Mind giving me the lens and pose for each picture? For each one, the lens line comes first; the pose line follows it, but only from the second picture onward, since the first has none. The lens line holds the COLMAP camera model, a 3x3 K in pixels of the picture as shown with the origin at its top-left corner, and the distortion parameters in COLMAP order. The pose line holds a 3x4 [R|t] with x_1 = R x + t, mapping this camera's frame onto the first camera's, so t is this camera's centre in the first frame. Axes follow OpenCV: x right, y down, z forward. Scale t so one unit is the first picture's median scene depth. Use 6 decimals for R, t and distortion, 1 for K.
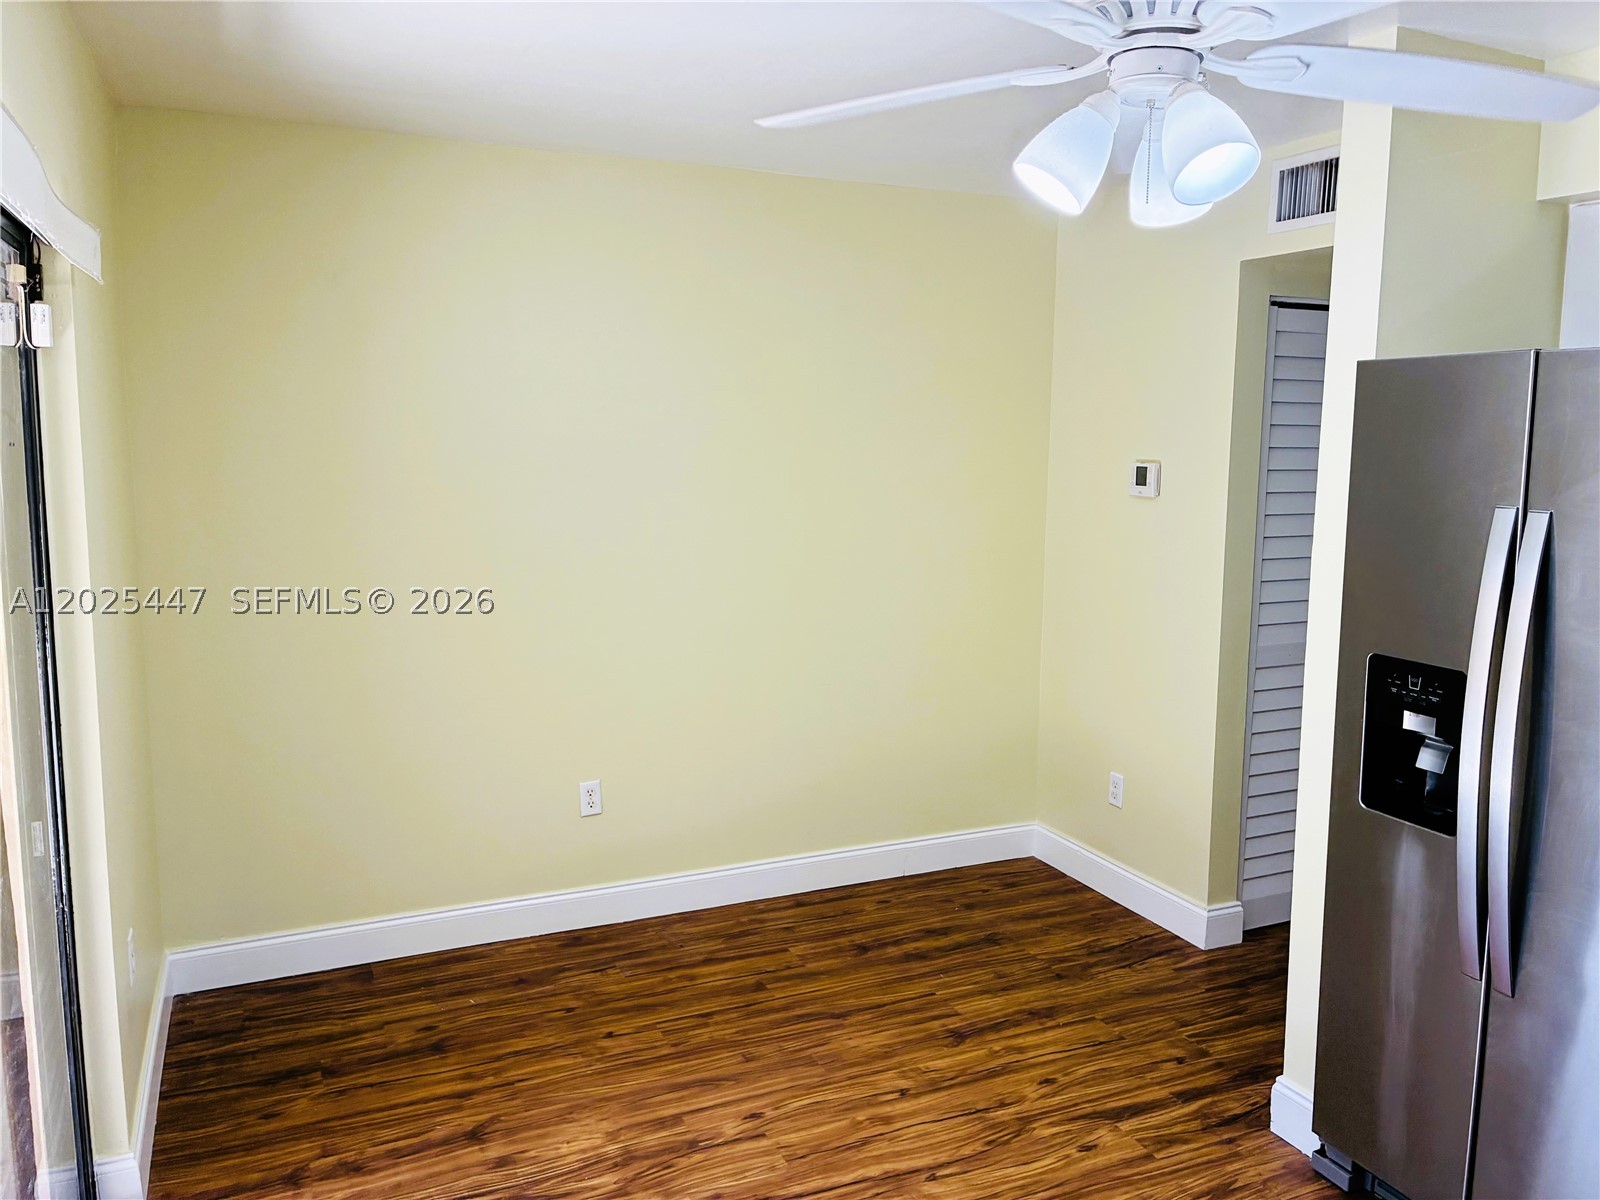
lens RADIAL K [[1196.9, 0, 801.7], [0, 1196.9, 598.3], [0, 0, 1]] dist [0.037747, -0.048967]
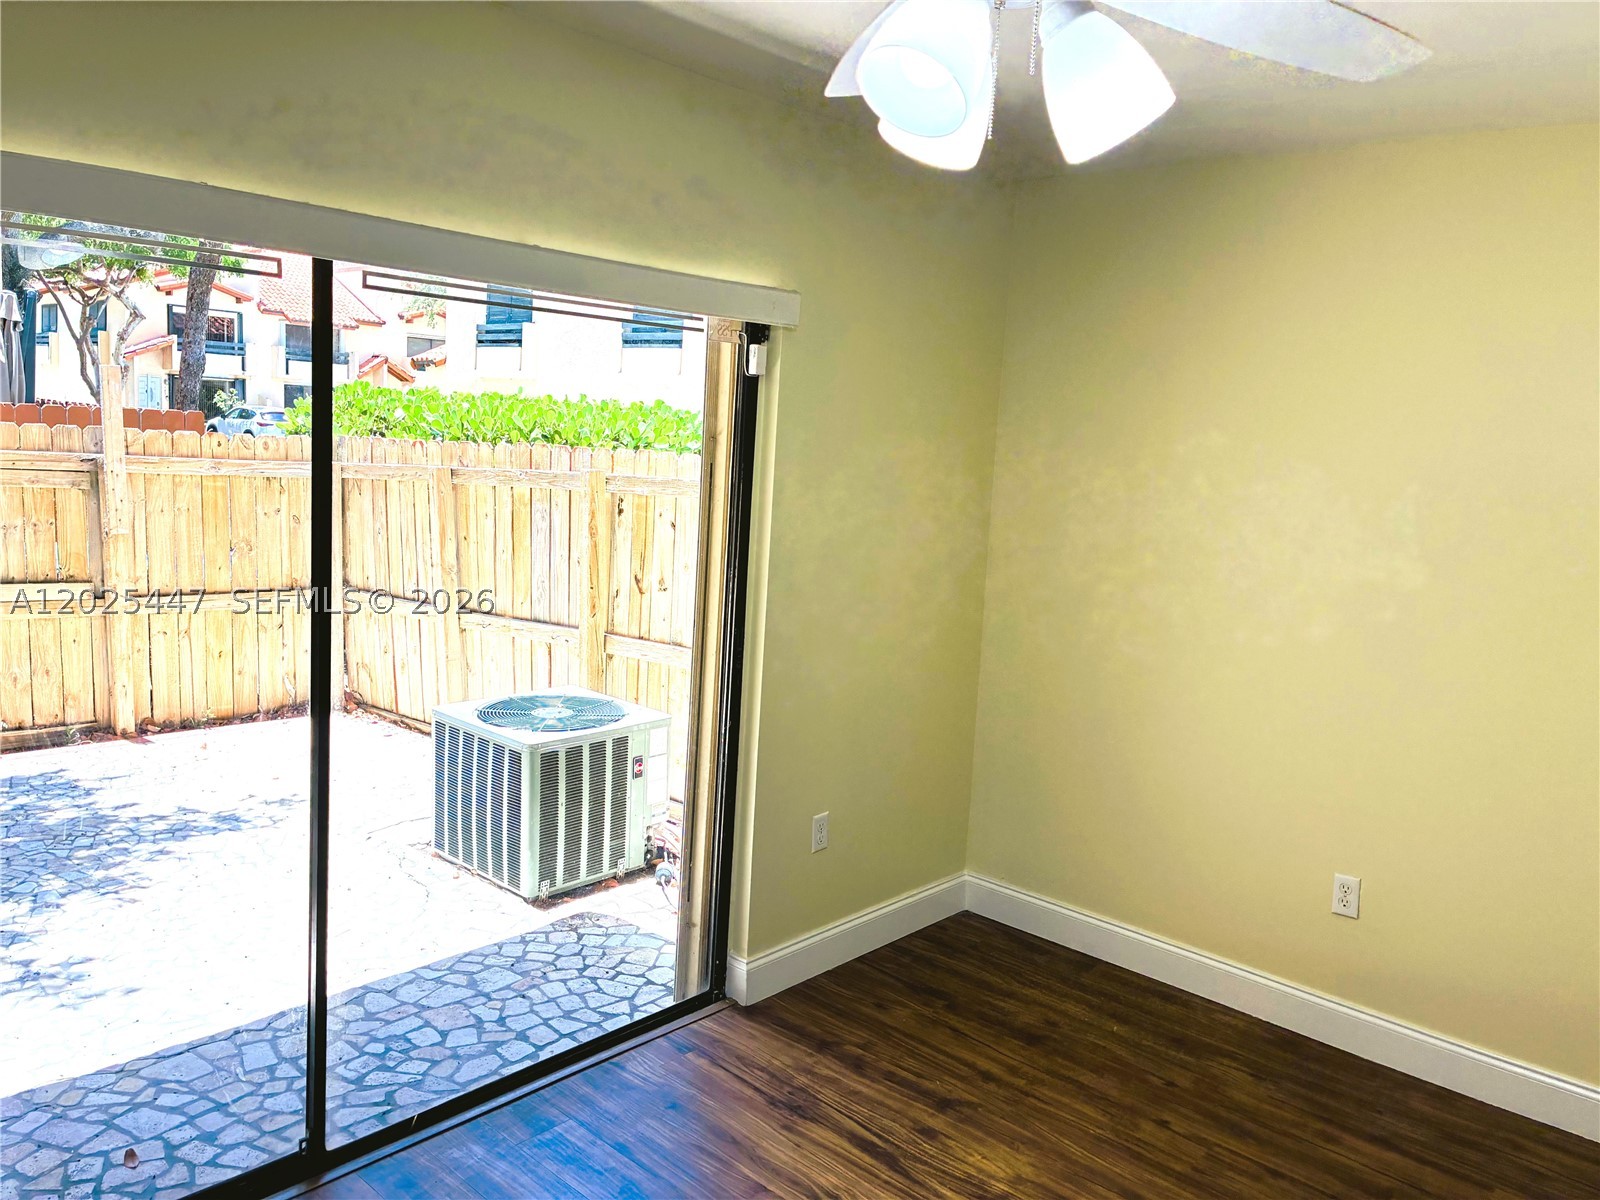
lens RADIAL K [[1196.9, 0, 801.1], [0, 1196.9, 599.0], [0, 0, 1]] dist [0.037747, -0.048967]
pose [[0.391268, 0.139973, -0.909570, 0.491953], [-0.167100, 0.982741, 0.079352, -0.050324], [0.904979, 0.120941, 0.407905, 0.325498]]
